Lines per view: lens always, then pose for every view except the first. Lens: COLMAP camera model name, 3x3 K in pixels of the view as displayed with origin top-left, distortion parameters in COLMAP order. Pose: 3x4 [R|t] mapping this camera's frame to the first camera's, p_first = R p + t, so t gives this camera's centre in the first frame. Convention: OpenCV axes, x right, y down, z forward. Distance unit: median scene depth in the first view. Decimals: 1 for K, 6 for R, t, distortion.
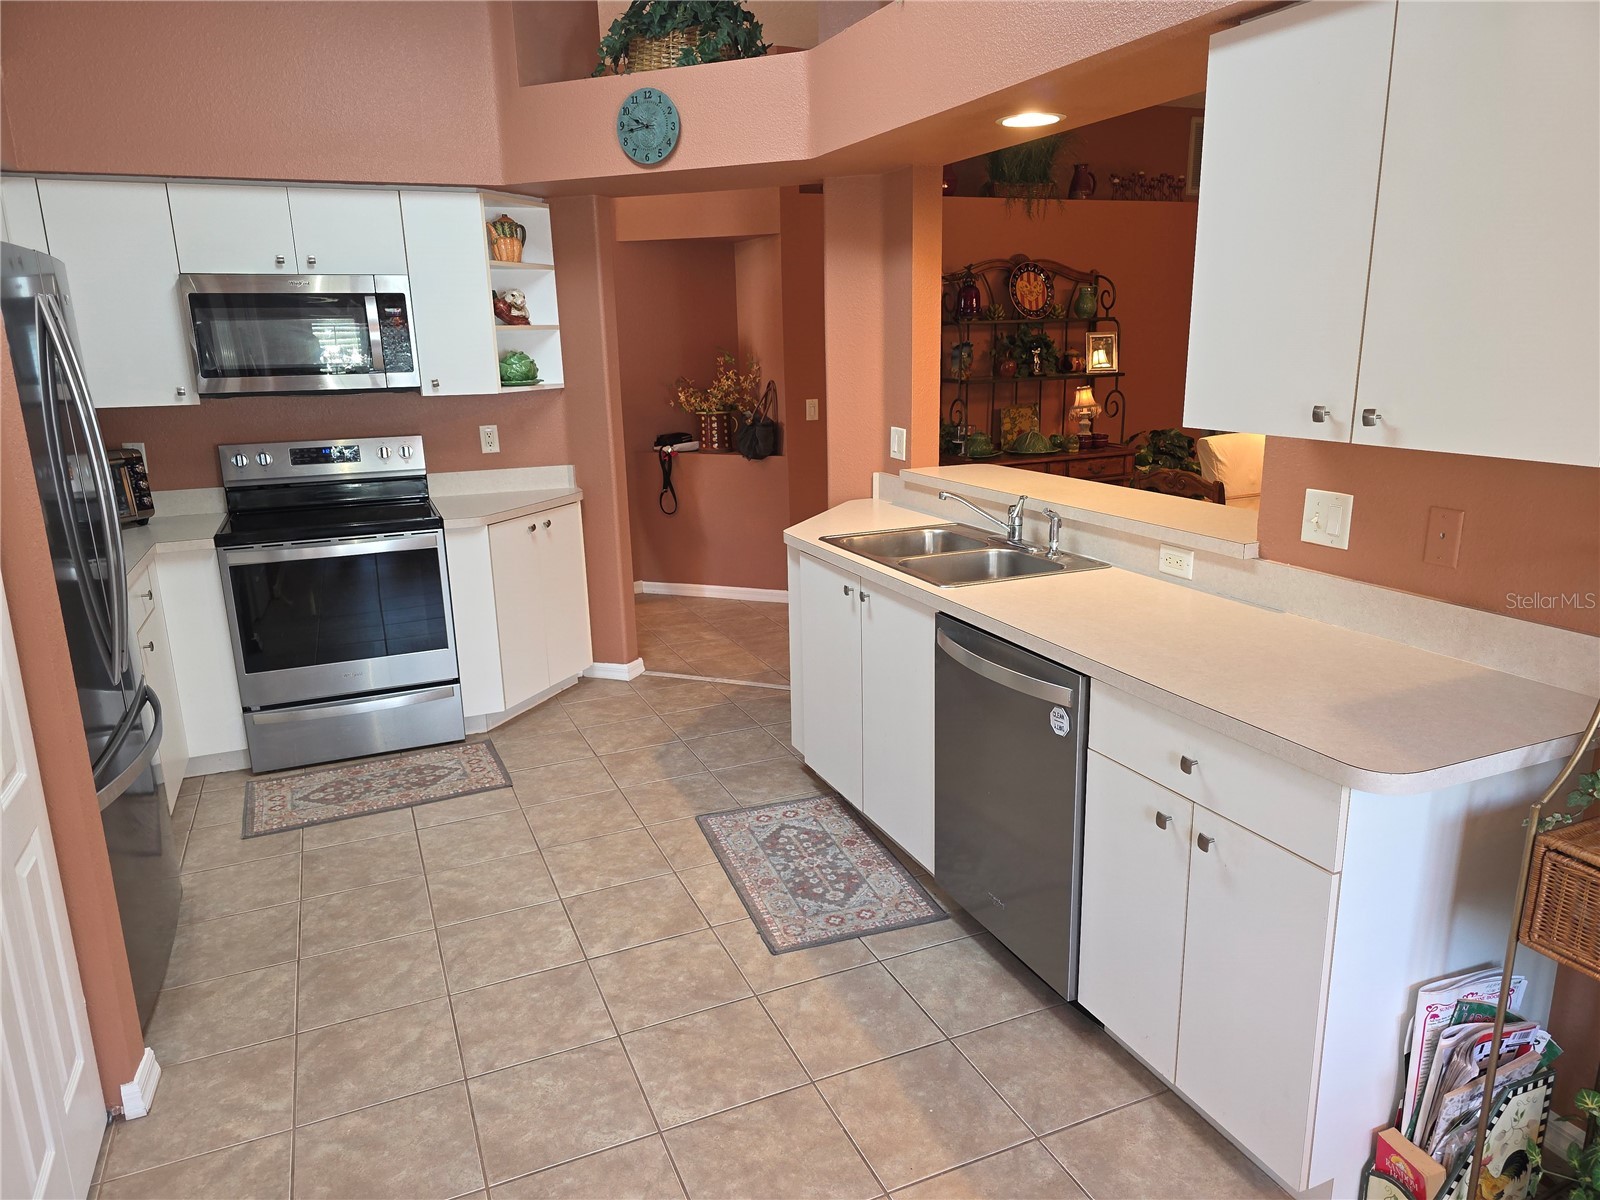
lens RADIAL K [[1072.9, 0, 809.2], [0, 1072.9, 603.8], [0, 0, 1]] dist [0.029524, -0.005268]
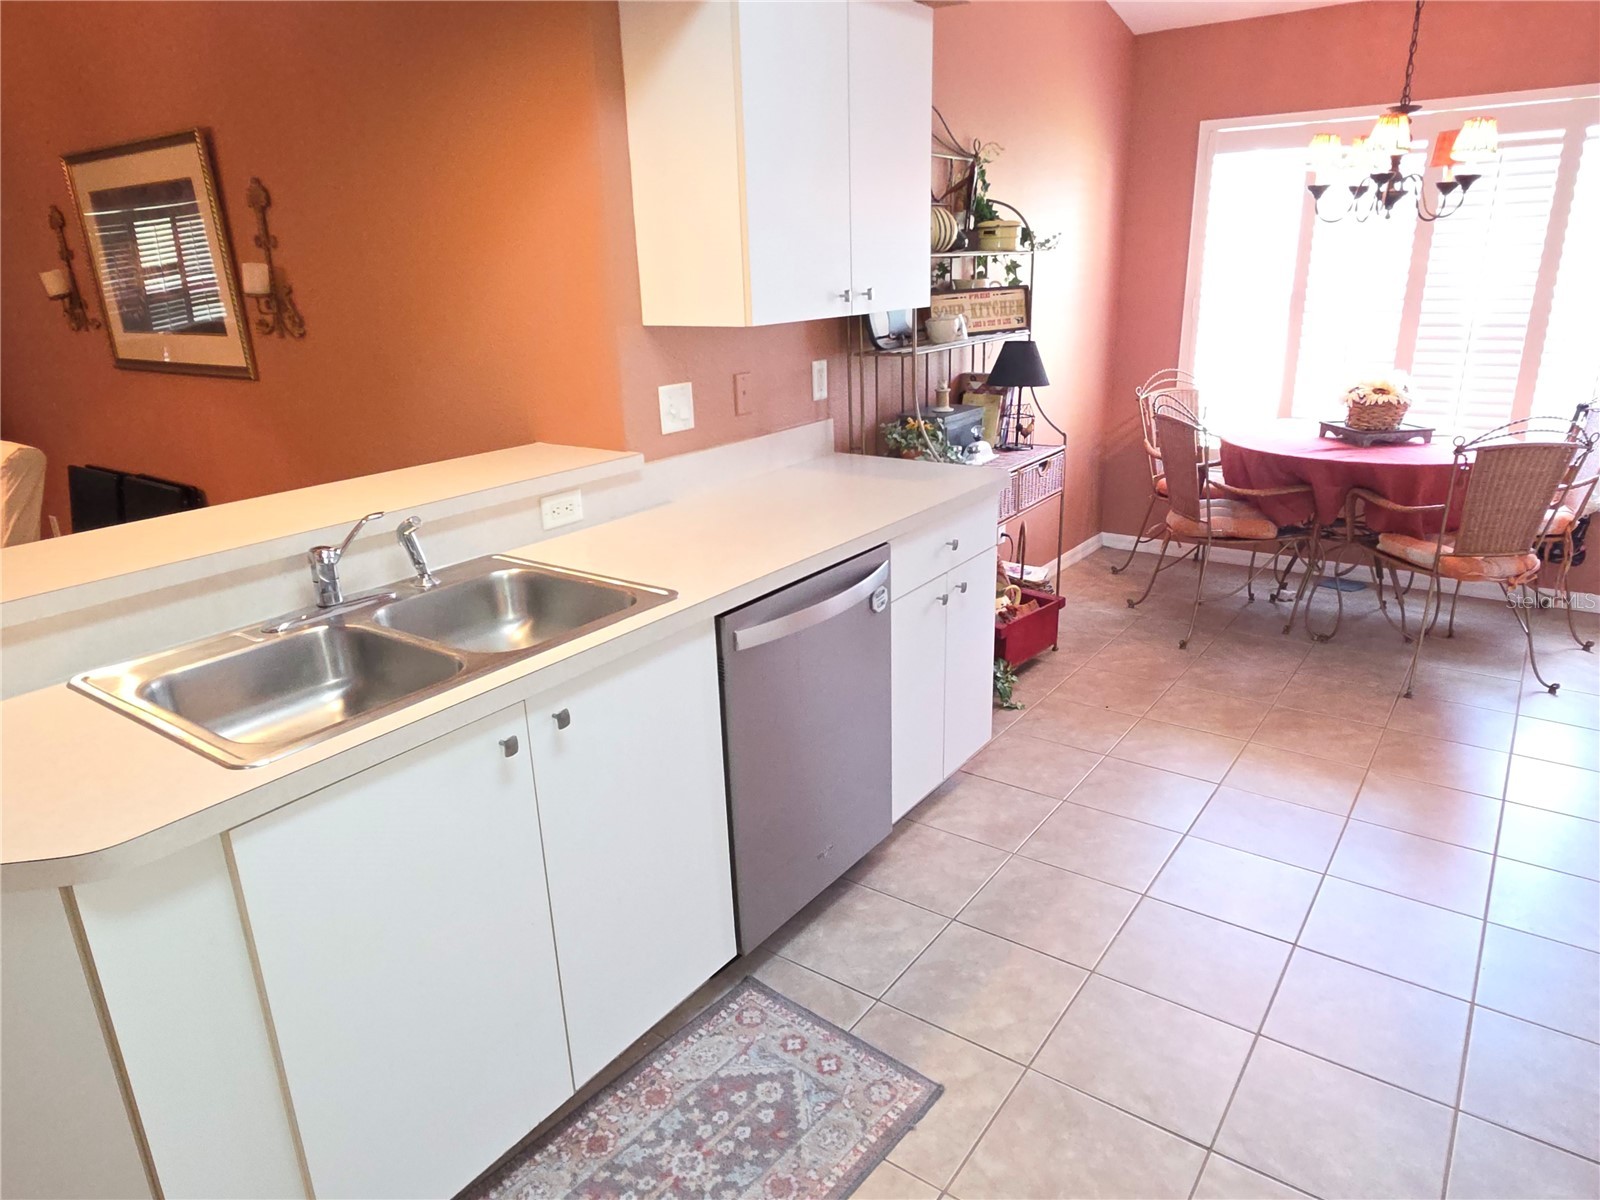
lens RADIAL K [[1021.9, 0, 800.0], [0, 1021.9, 600.0], [0, 0, 1]] dist [0.001864, -0.000953]
pose [[-0.500075, -0.241402, 0.831655, -0.453432], [0.252661, 0.877904, 0.406752, -0.255579], [-0.828304, 0.413533, -0.378025, 1.142193]]
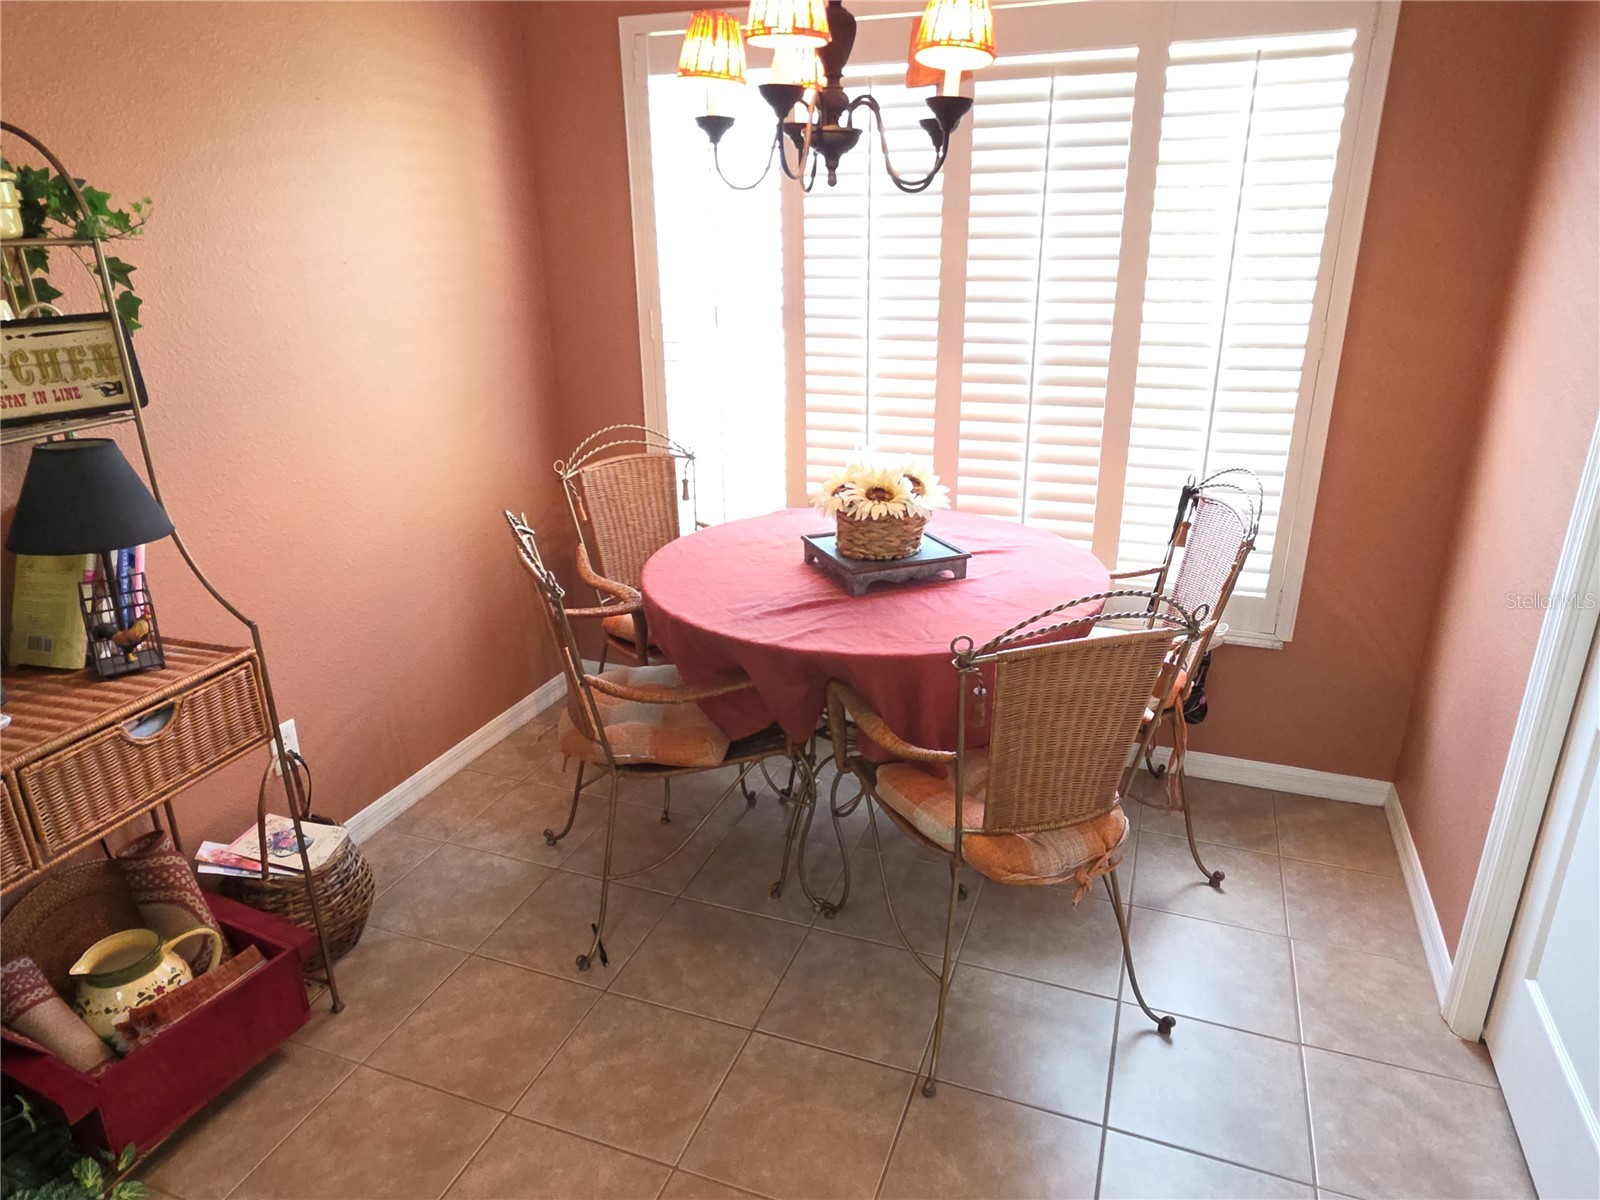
lens RADIAL K [[1021.9, 0, 800.0], [0, 1021.9, 600.0], [0, 0, 1]] dist [0.001864, -0.000953]
pose [[-0.711587, -0.217810, 0.667984, -0.140112], [0.200594, 0.848182, 0.490255, -0.077691], [-0.673354, 0.482853, -0.559864, 0.401296]]
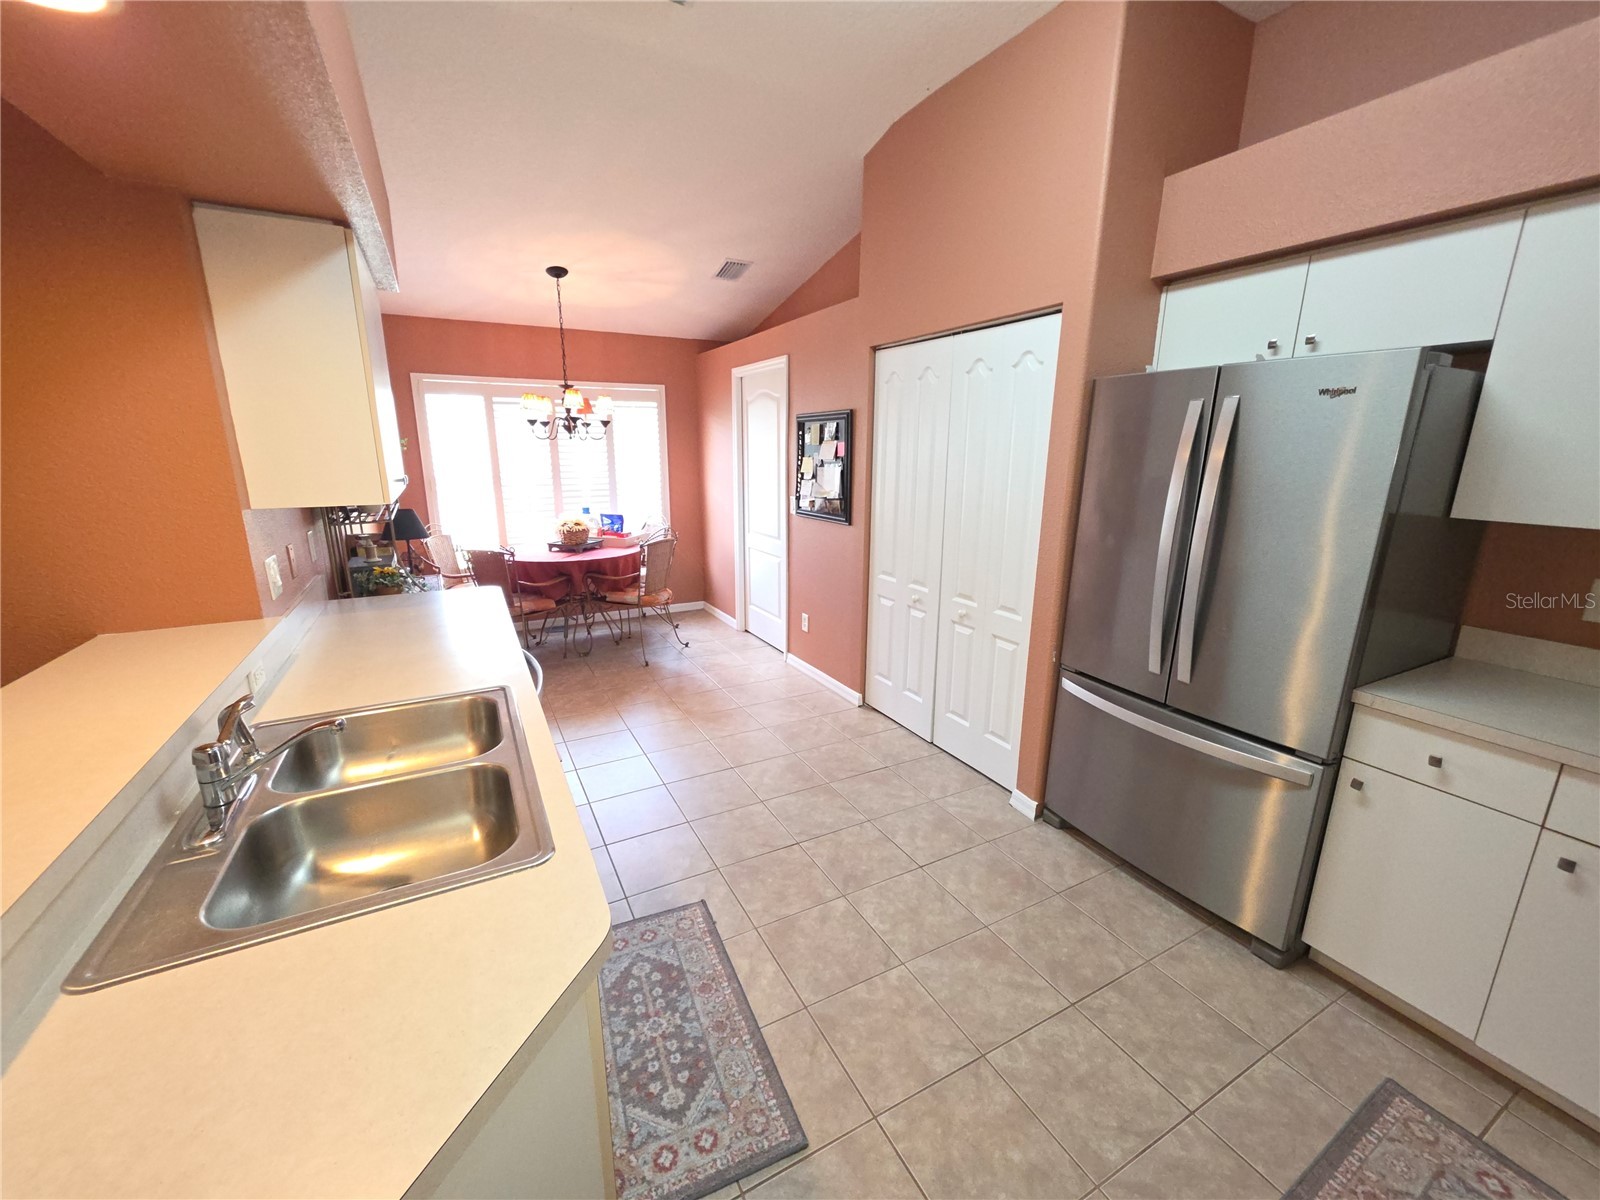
lens RADIAL K [[632.7, 0, 793.3], [0, 632.7, 600.2], [0, 0, 1]] dist [0.001384, -0.000426]
pose [[-0.997630, 0.029688, -0.062078, -0.099683], [-0.003179, 0.881291, 0.472564, -0.352028], [0.068738, 0.471641, -0.879107, 1.440728]]
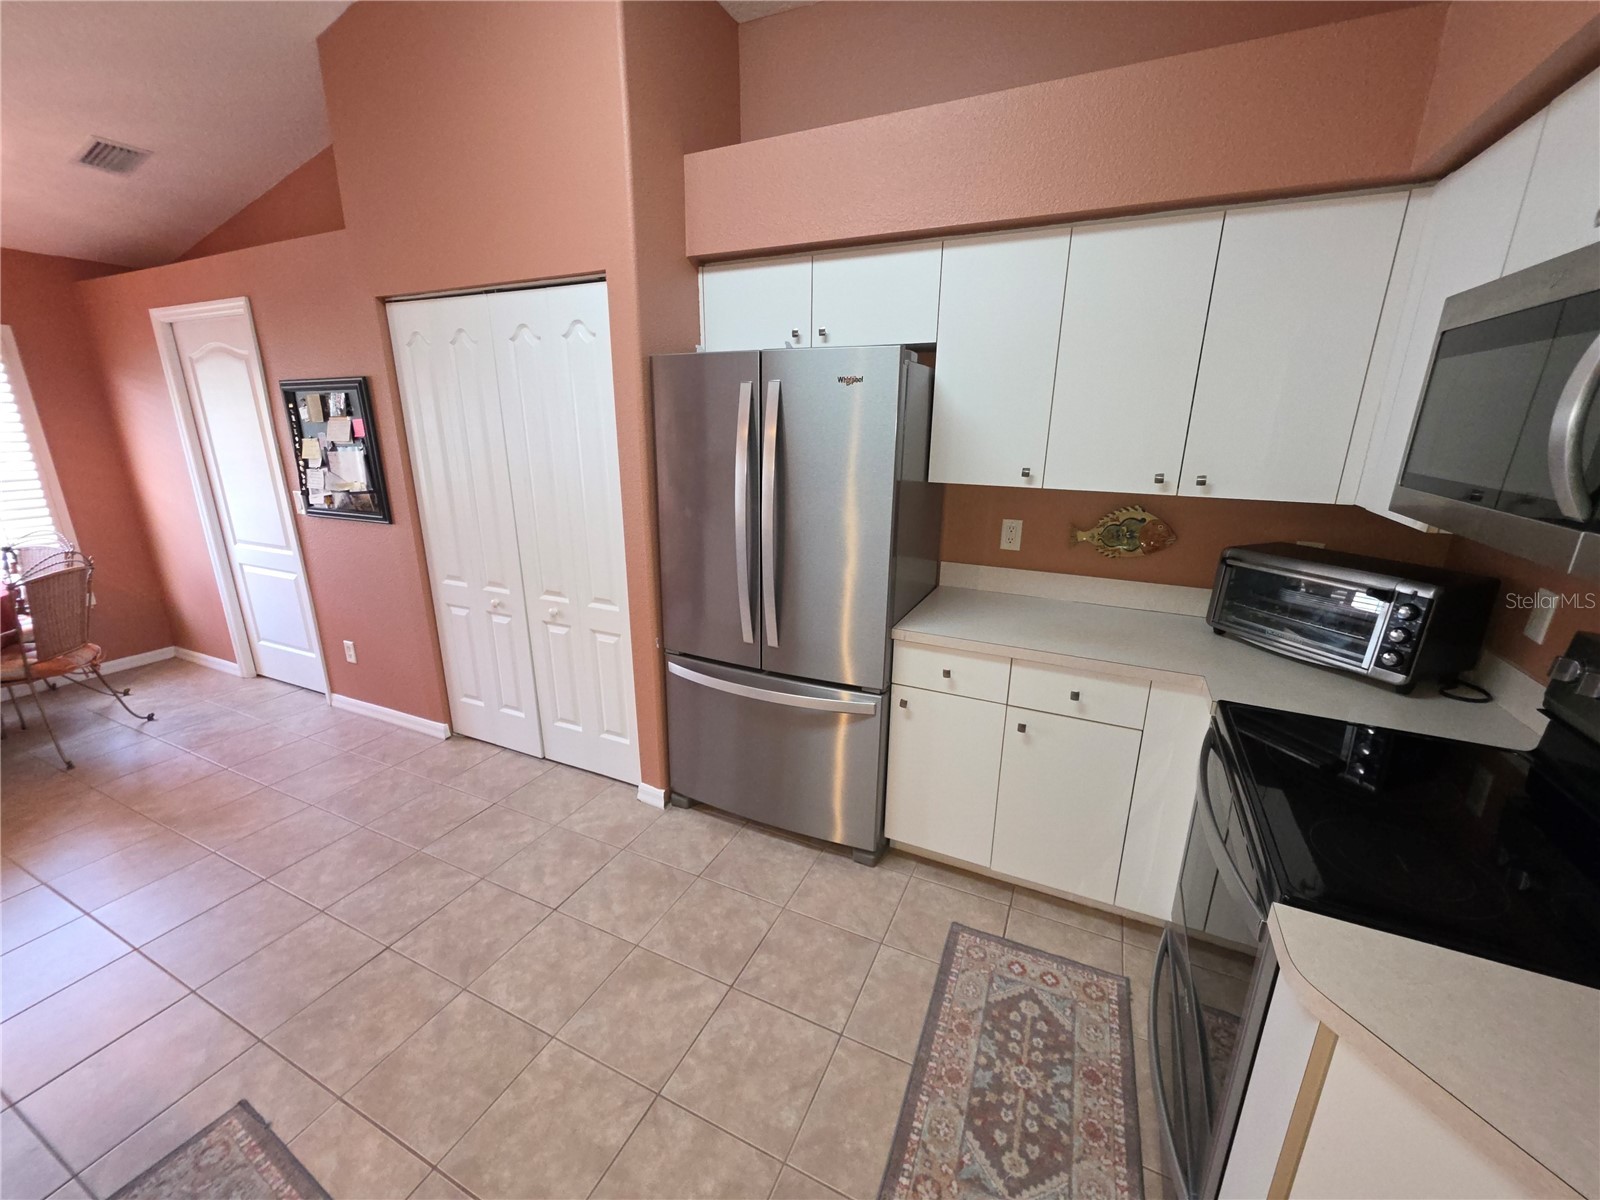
lens RADIAL K [[640.9, 0, 792.5], [0, 640.9, 597.1], [0, 0, 1]] dist [0.000802, -0.000367]
pose [[-0.761168, 0.191366, -0.619680, -0.125877], [-0.150680, 0.877152, 0.455960, -0.346576], [0.630809, 0.440436, -0.638825, 1.375995]]
